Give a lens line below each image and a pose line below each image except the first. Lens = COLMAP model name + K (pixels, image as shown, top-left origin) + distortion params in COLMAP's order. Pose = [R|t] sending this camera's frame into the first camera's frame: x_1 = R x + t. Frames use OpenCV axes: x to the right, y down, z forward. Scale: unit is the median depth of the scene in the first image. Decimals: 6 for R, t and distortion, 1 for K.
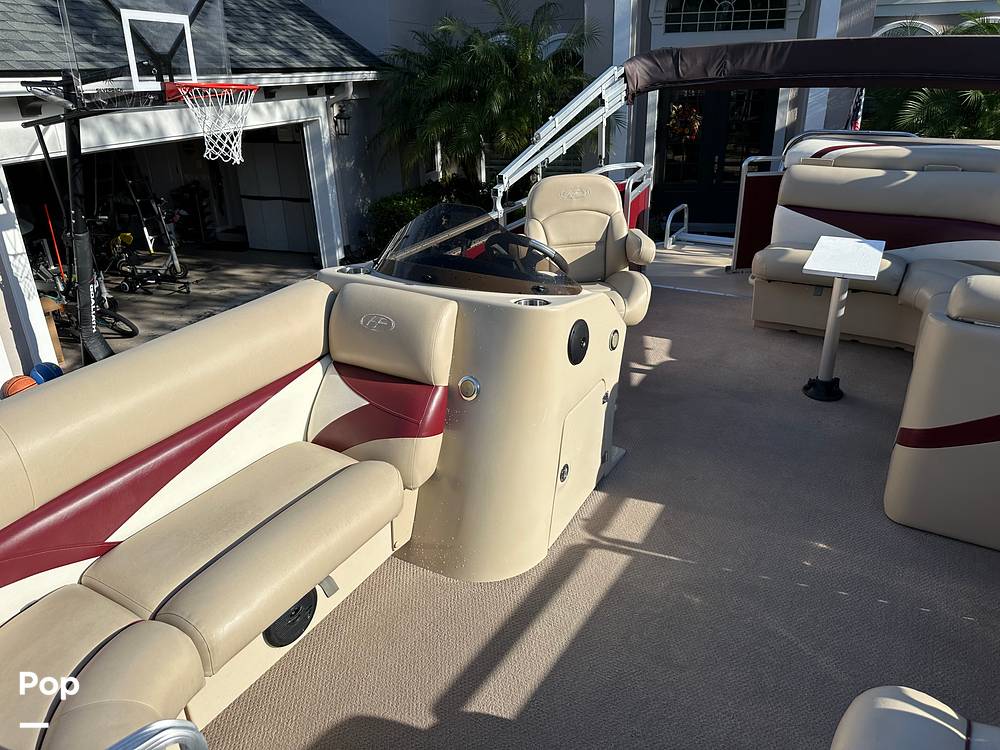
lens RADIAL K [[695.8, 0, 496.5], [0, 695.8, 363.6], [0, 0, 1]] dist [0.094493, -0.150637]
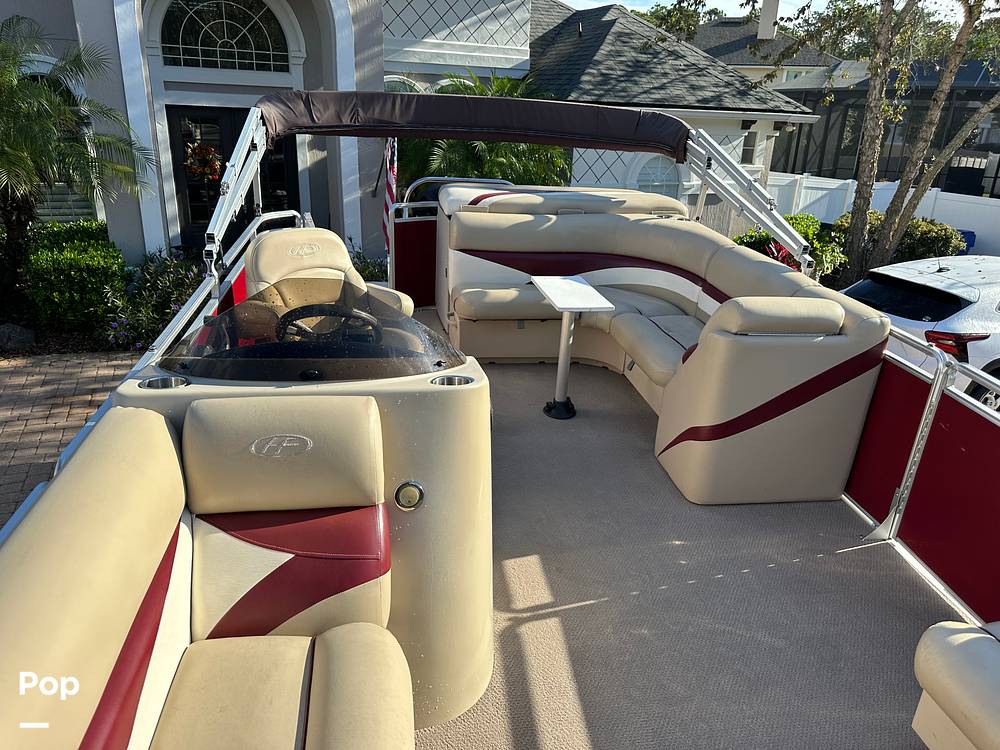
lens RADIAL K [[705.6, 0, 510.2], [0, 705.6, 371.5], [0, 0, 1]] dist [0.075237, -0.096371]
pose [[0.751170, -0.173130, 0.637001, -0.329103], [0.199425, 0.979422, 0.031028, -0.079974], [-0.629264, 0.103726, 0.770238, 0.186690]]
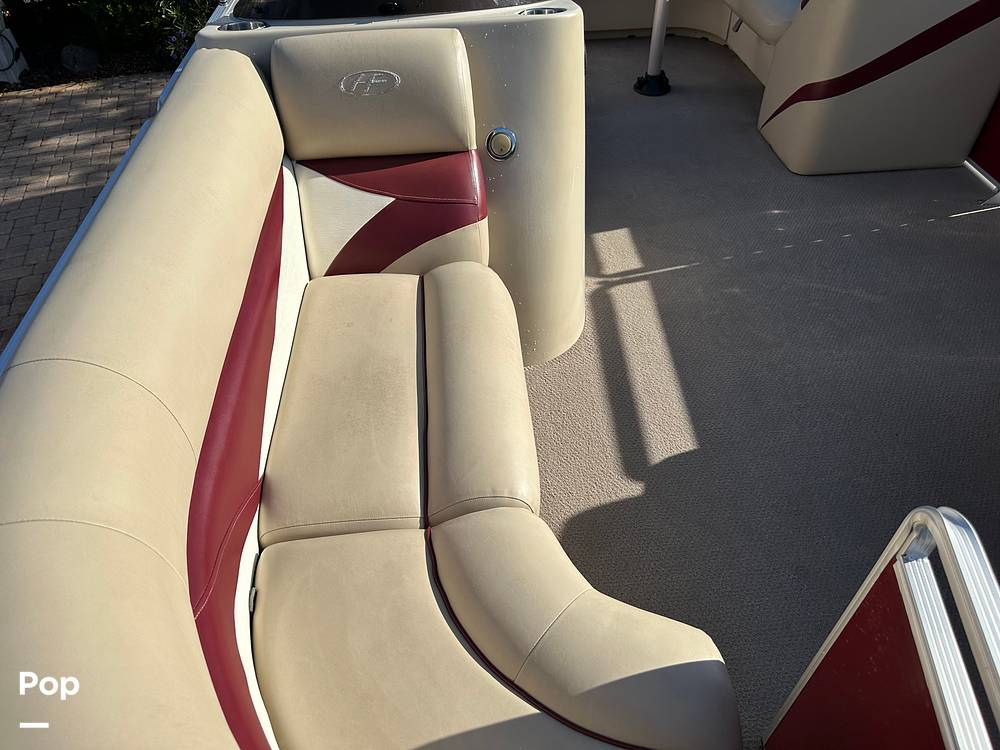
lens RADIAL K [[711.3, 0, 501.4], [0, 711.3, 373.5], [0, 0, 1]] dist [0.068735, -0.087261]
pose [[0.808953, -0.392002, 0.438097, -0.361781], [0.240984, 0.900855, 0.361091, -0.017276], [-0.536210, -0.186531, 0.823216, 0.193320]]
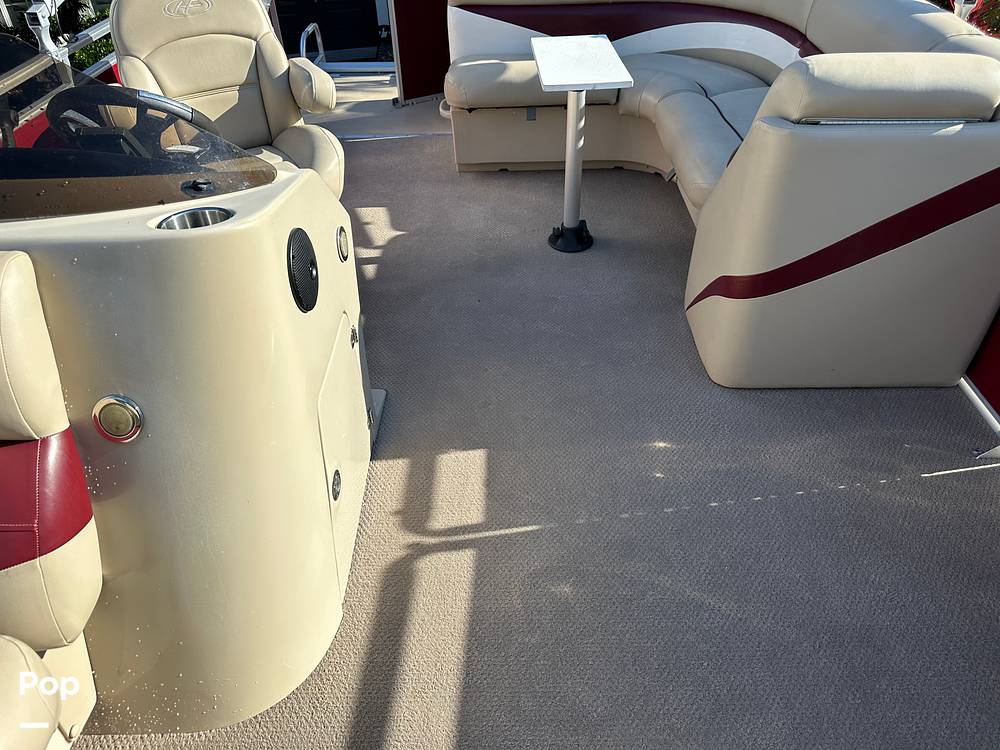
lens RADIAL K [[711.3, 0, 501.4], [0, 711.3, 373.5], [0, 0, 1]] dist [0.068735, -0.087261]
pose [[0.856190, -0.304012, 0.417750, -0.007719], [0.208009, 0.942963, 0.259909, -0.051295], [-0.472938, -0.135636, 0.870593, 0.307866]]
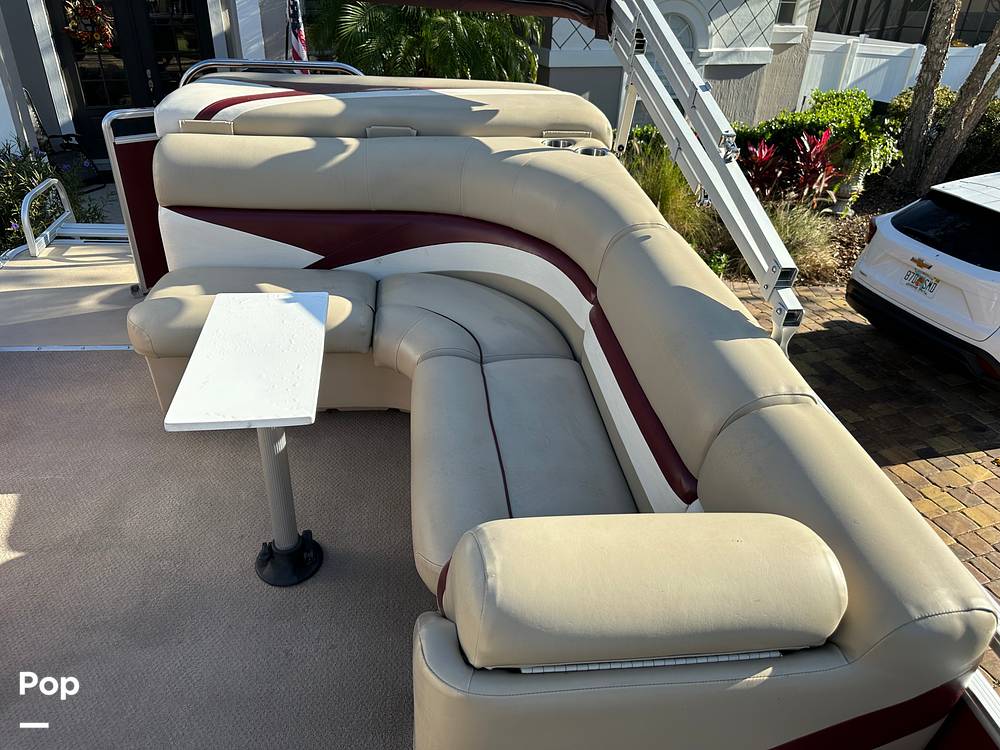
lens RADIAL K [[712.6, 0, 500.4], [0, 712.6, 371.2], [0, 0, 1]] dist [0.047241, -0.041756]
pose [[0.784884, -0.262316, 0.561381, 0.331167], [0.188027, 0.964081, 0.187599, -0.201821], [-0.590427, -0.041689, 0.806014, 0.464378]]
